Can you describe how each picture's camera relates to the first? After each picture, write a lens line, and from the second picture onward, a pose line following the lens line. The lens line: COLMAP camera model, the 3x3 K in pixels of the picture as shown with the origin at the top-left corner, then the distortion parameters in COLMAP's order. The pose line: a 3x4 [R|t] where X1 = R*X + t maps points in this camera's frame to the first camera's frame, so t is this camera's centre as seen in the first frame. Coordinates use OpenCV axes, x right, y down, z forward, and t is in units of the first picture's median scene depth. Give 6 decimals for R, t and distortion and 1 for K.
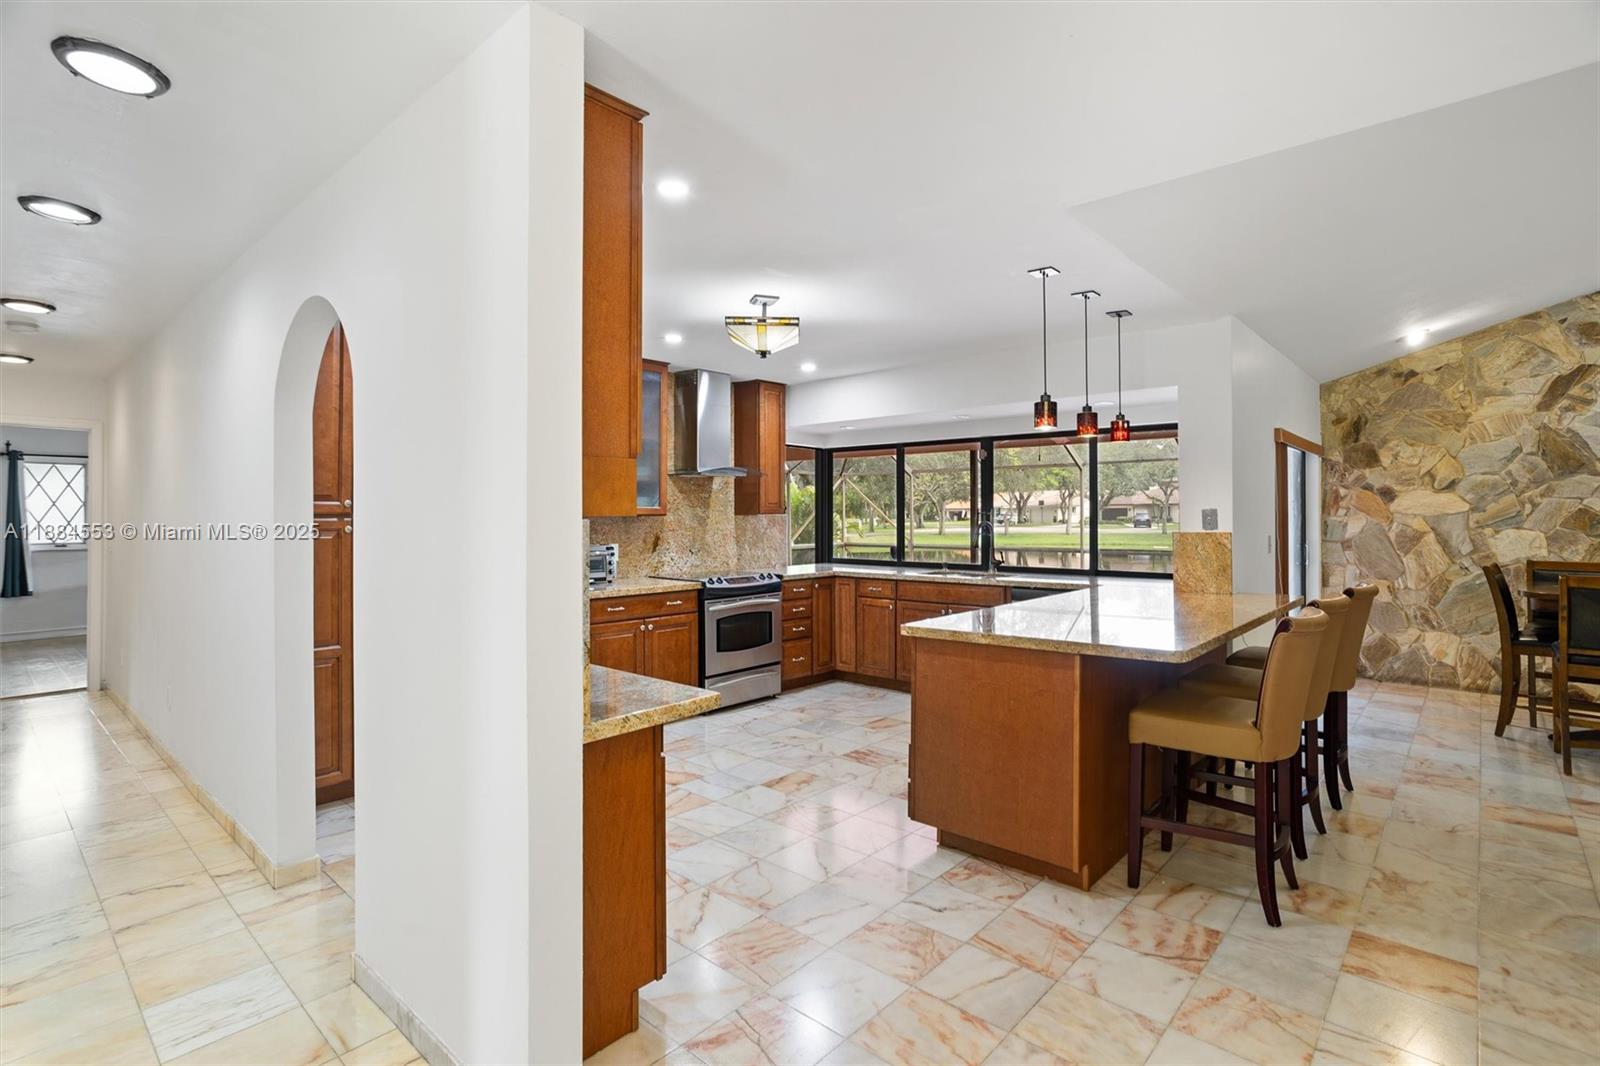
lens RADIAL K [[777.8, 0, 798.5], [0, 777.8, 509.9], [0, 0, 1]] dist [-0.000930, 0.000021]
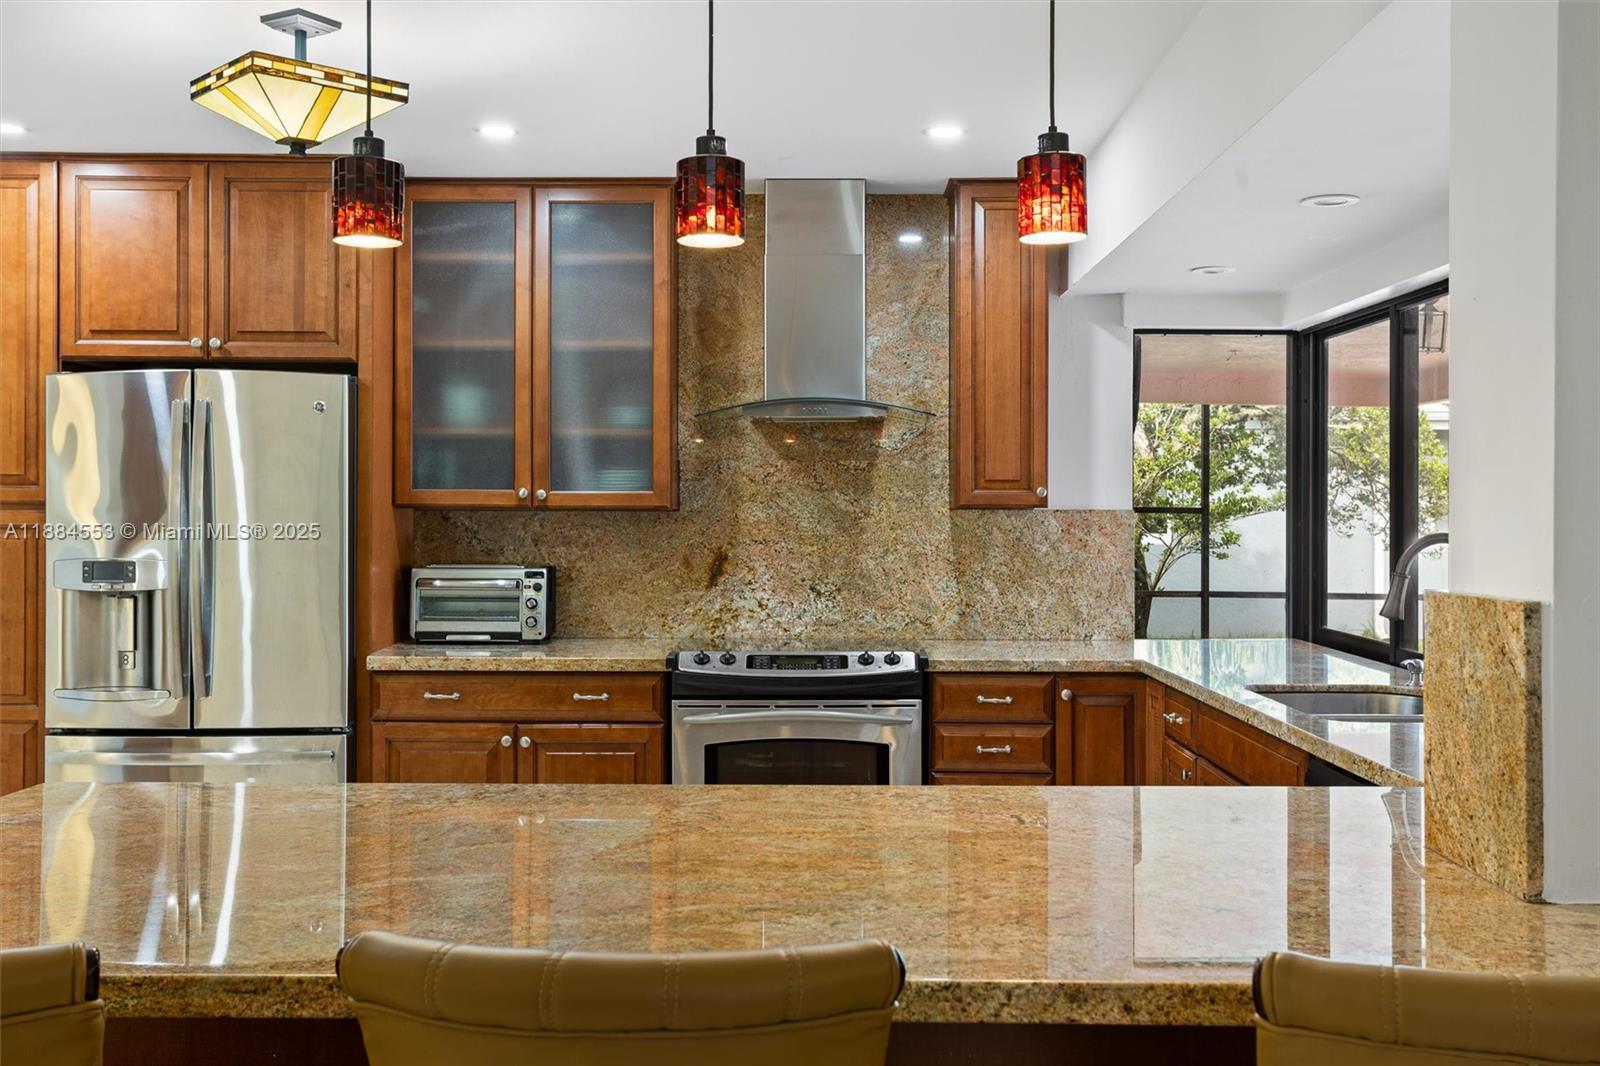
lens RADIAL K [[1569.2, 0, 799.9], [0, 1569.2, 507.0], [0, 0, 1]] dist [0.003945, 0.002590]
pose [[0.664161, 0.003629, -0.747580, 0.534664], [0.000898, 0.999984, 0.005653, 0.000776], [0.747589, -0.004426, 0.664147, 0.404437]]
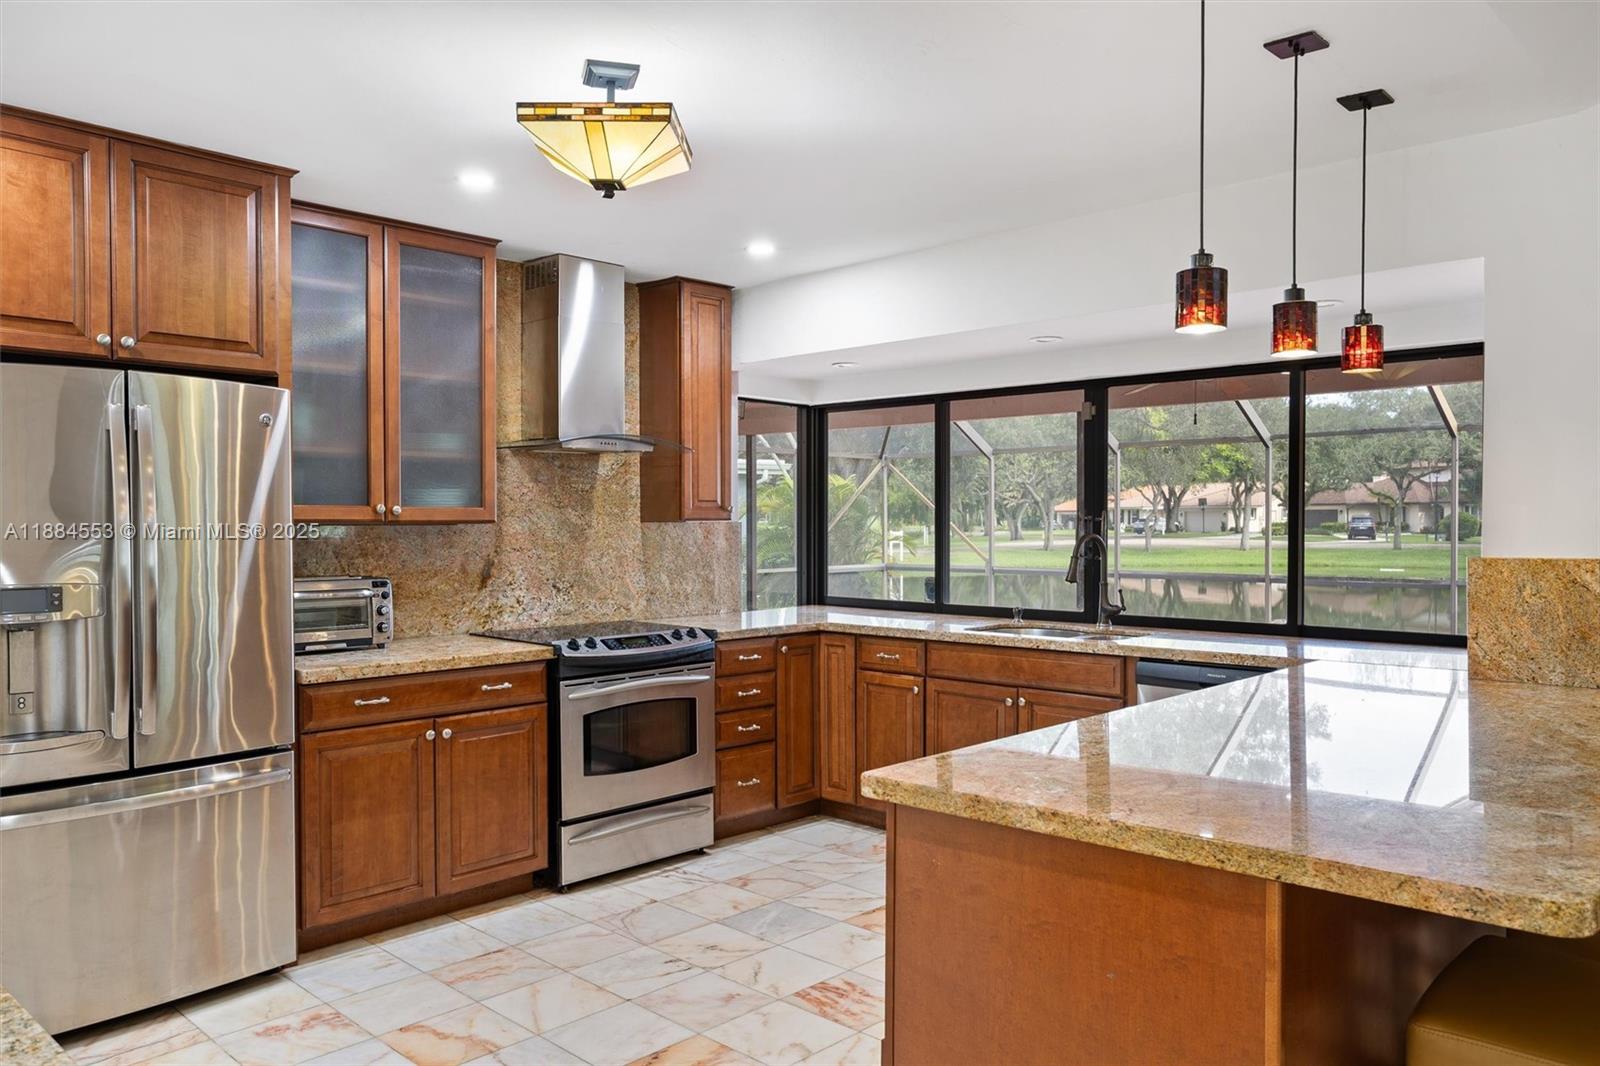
lens RADIAL K [[1155.5, 0, 790.2], [0, 1155.5, 540.4], [0, 0, 1]] dist [0.027628, 0.001041]
pose [[0.999238, 0.000892, -0.039024, 0.062179], [0.000055, 0.999706, 0.024247, -0.000087], [0.039034, -0.024231, 0.998944, 0.184906]]
